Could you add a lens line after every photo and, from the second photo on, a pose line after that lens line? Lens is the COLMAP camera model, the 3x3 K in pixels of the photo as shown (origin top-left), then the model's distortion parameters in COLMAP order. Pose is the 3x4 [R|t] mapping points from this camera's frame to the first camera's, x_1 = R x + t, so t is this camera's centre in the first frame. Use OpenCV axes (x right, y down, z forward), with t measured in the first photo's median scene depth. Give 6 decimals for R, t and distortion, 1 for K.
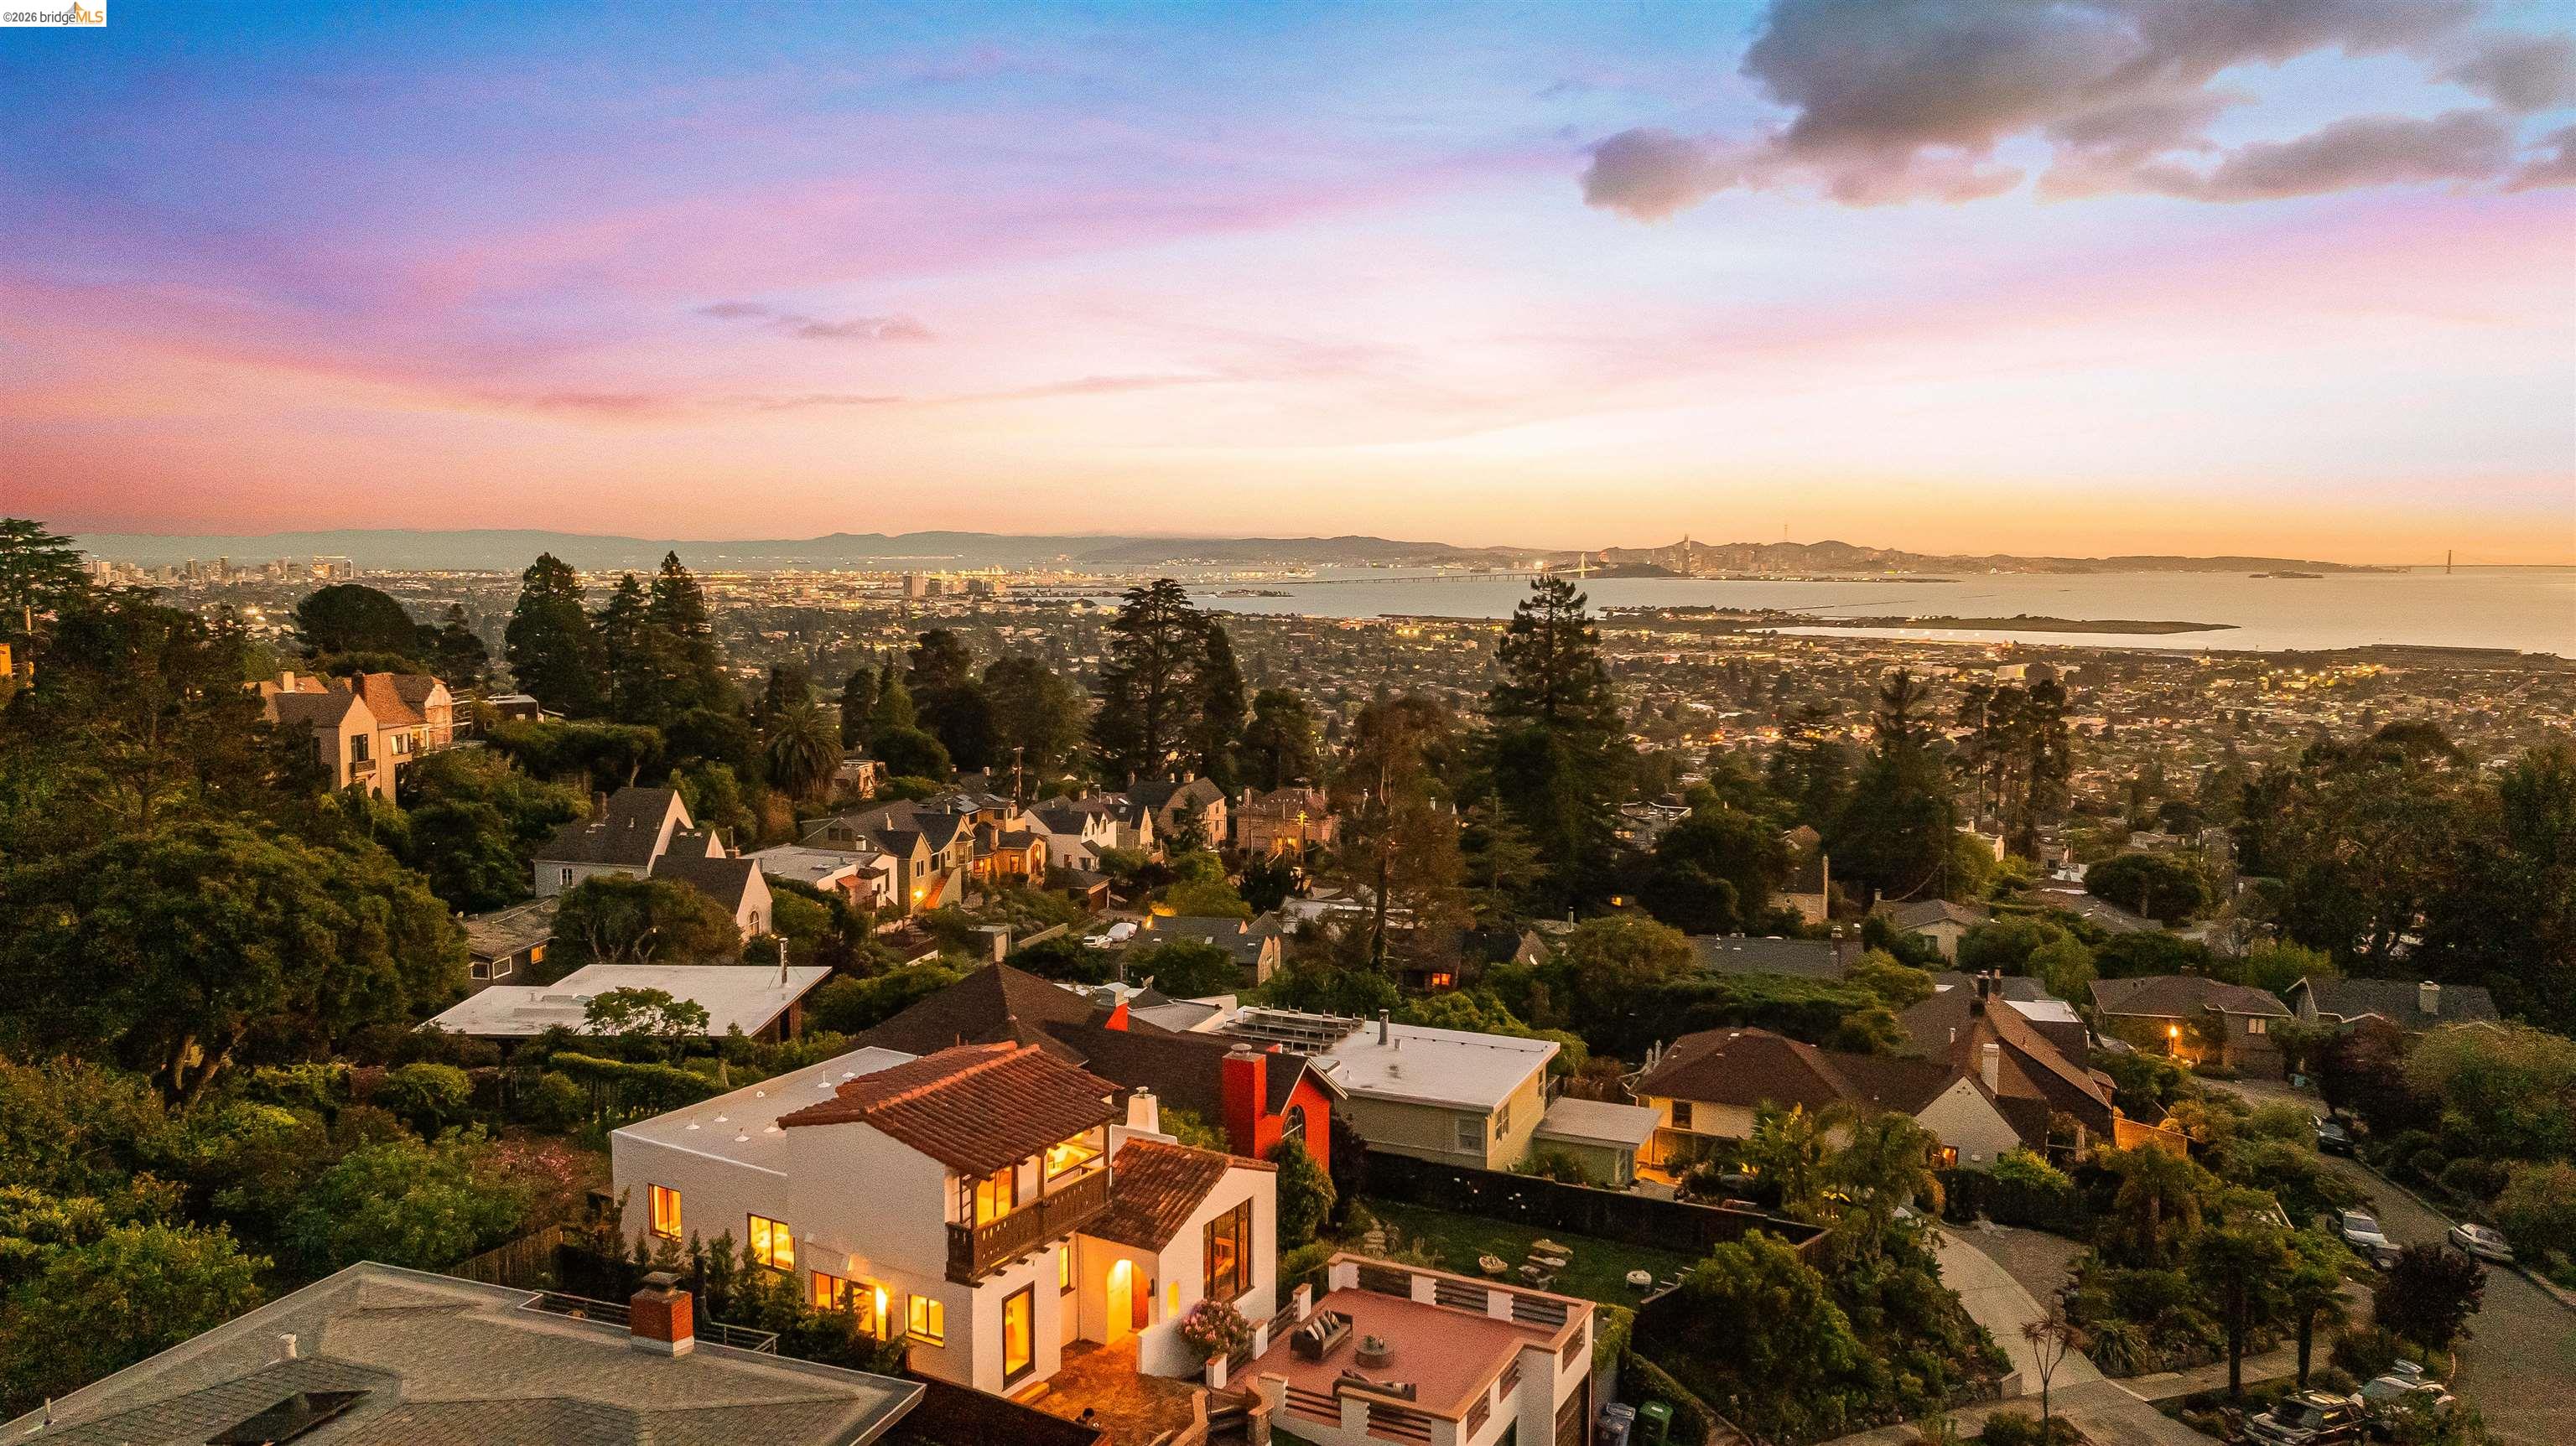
lens RADIAL K [[1819.6, 0, 1298.8], [0, 1819.6, 728.8], [0, 0, 1]] dist [-0.018264, -0.004617]
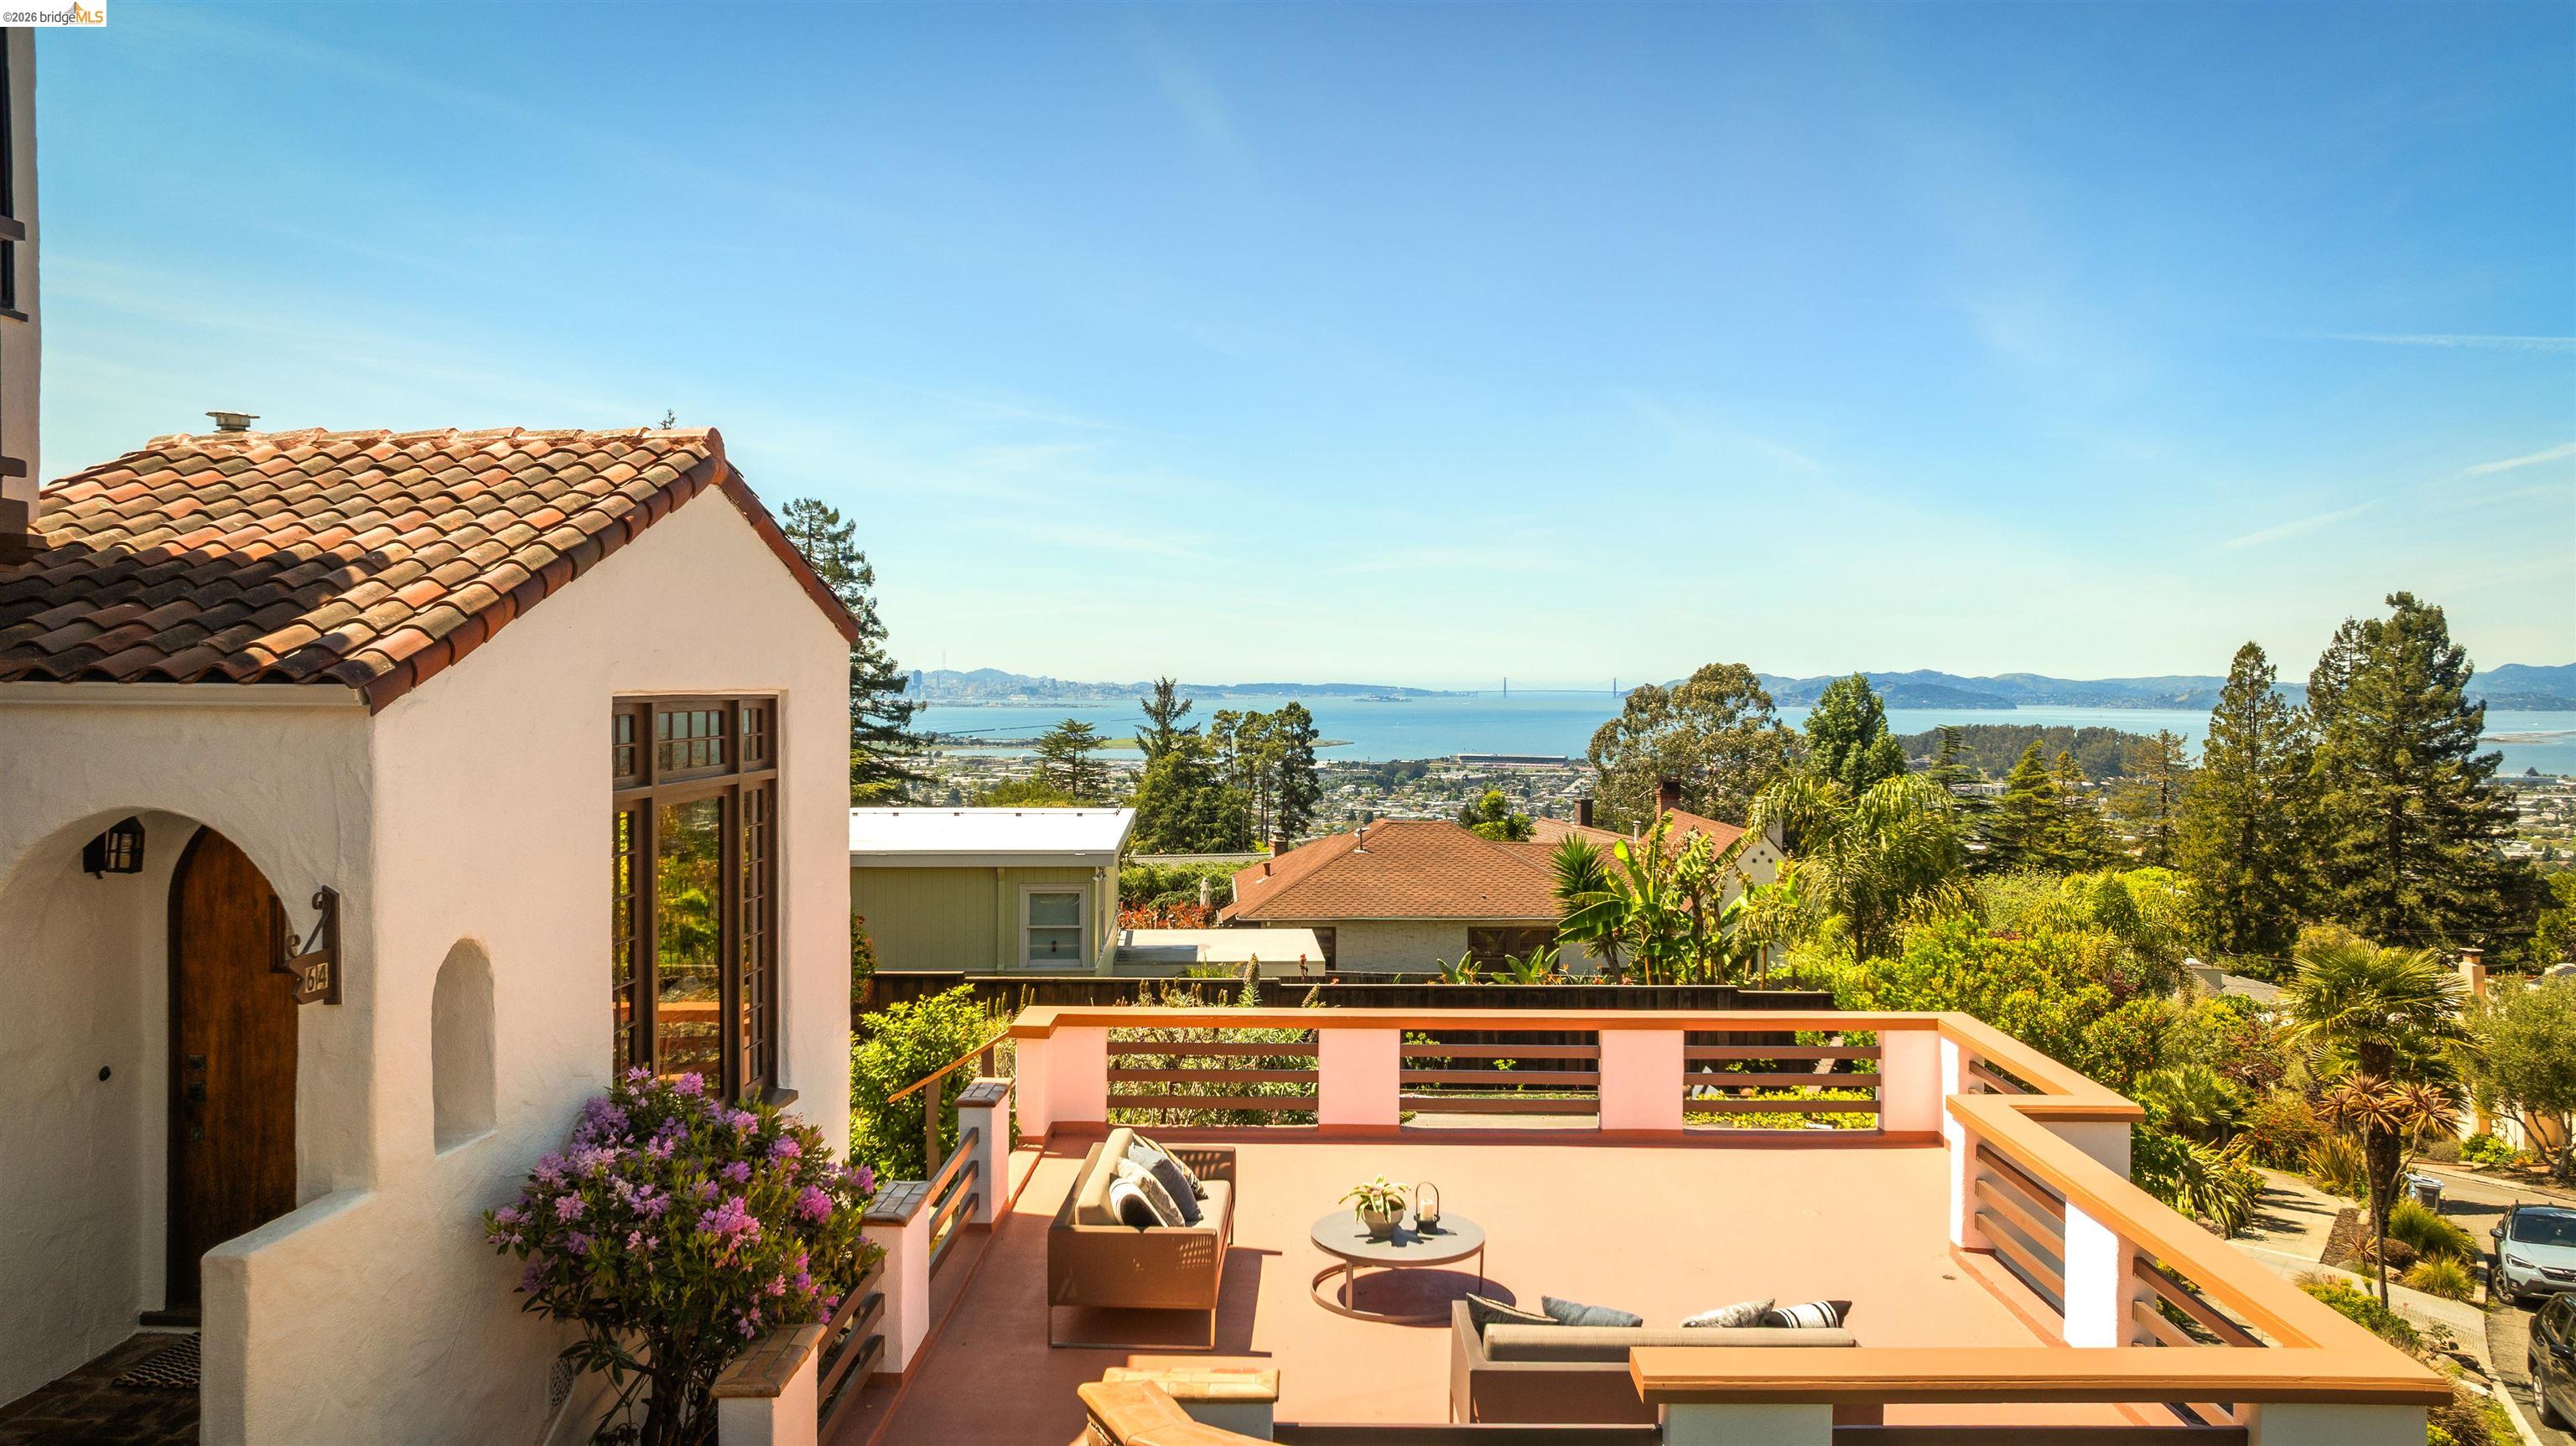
lens RADIAL K [[1819.6, 0, 1298.8], [0, 1819.6, 728.8], [0, 0, 1]] dist [-0.018264, -0.004617]
pose [[0.898452, -0.011138, 0.438931, -0.020987], [0.042762, 0.997145, -0.062228, 0.086676], [-0.436985, 0.074678, 0.896363, 0.237092]]
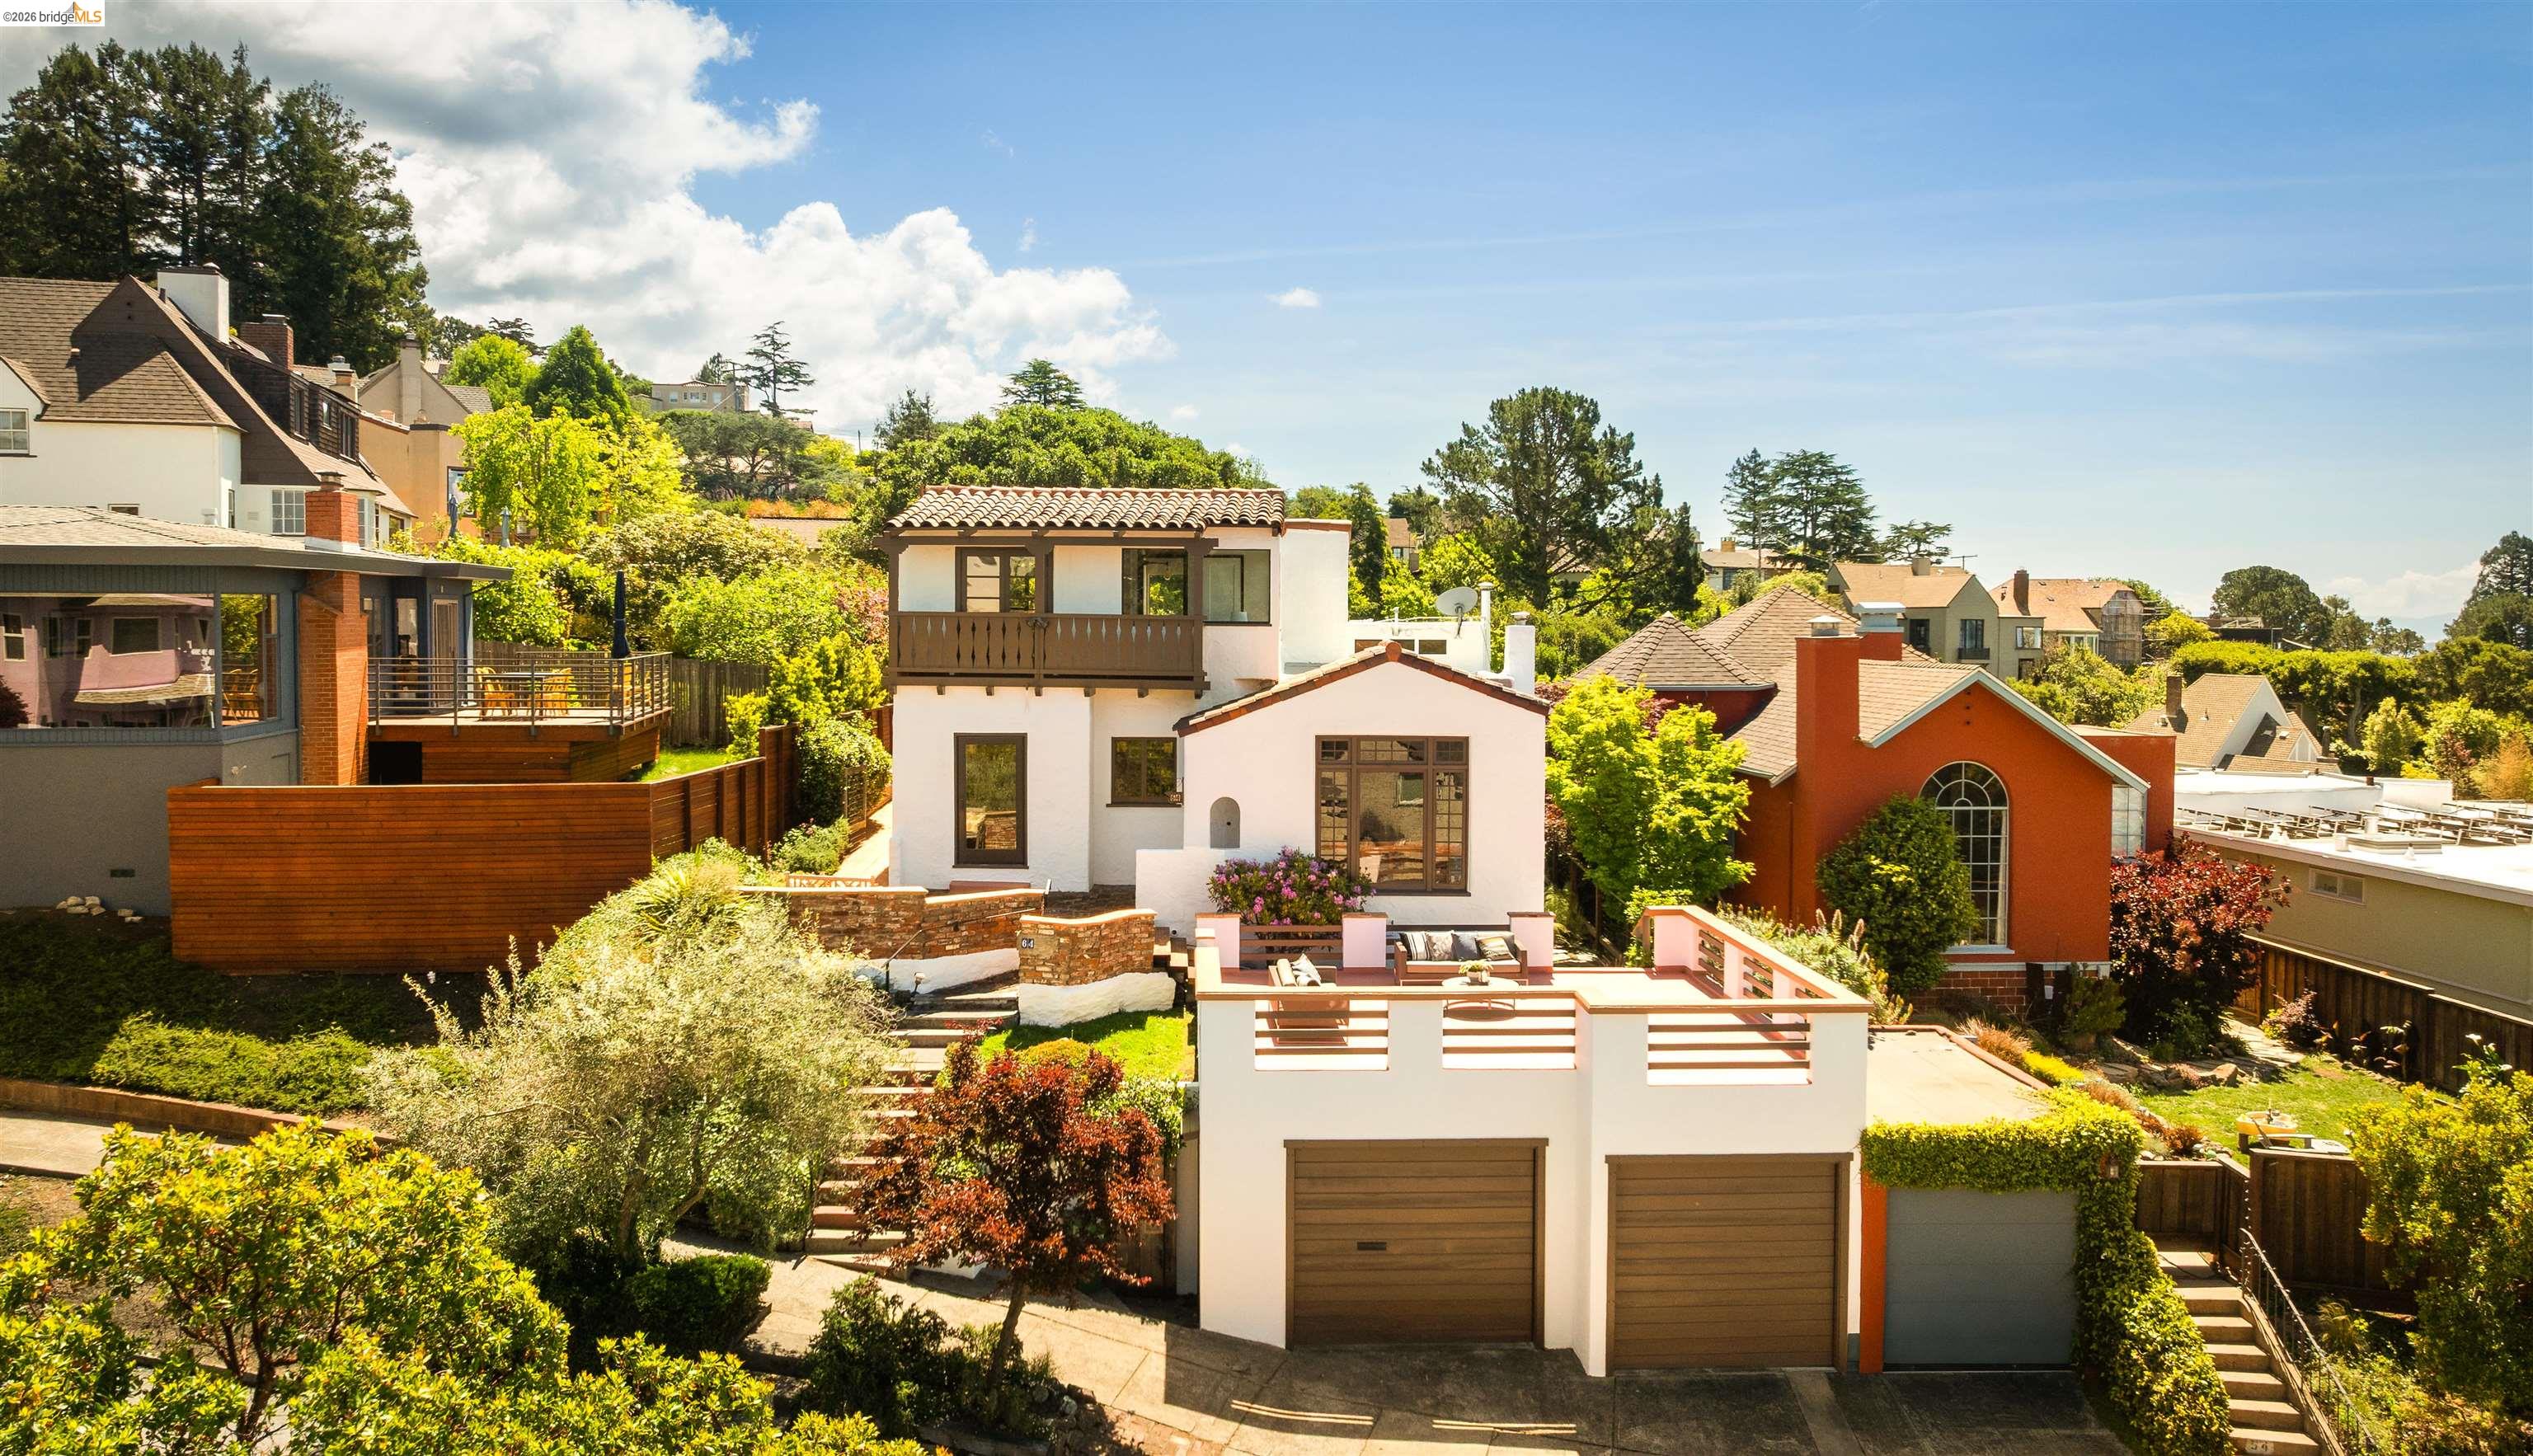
lens RADIAL K [[1929.7, 0, 1264.2], [0, 1929.7, 721.0], [0, 0, 1]] dist [-0.013533, 0.002120]
pose [[0.479697, 0.041138, -0.876469, 0.151331], [-0.089580, 0.995977, -0.002280, 0.080740], [0.872849, 0.079608, 0.481452, 0.199476]]
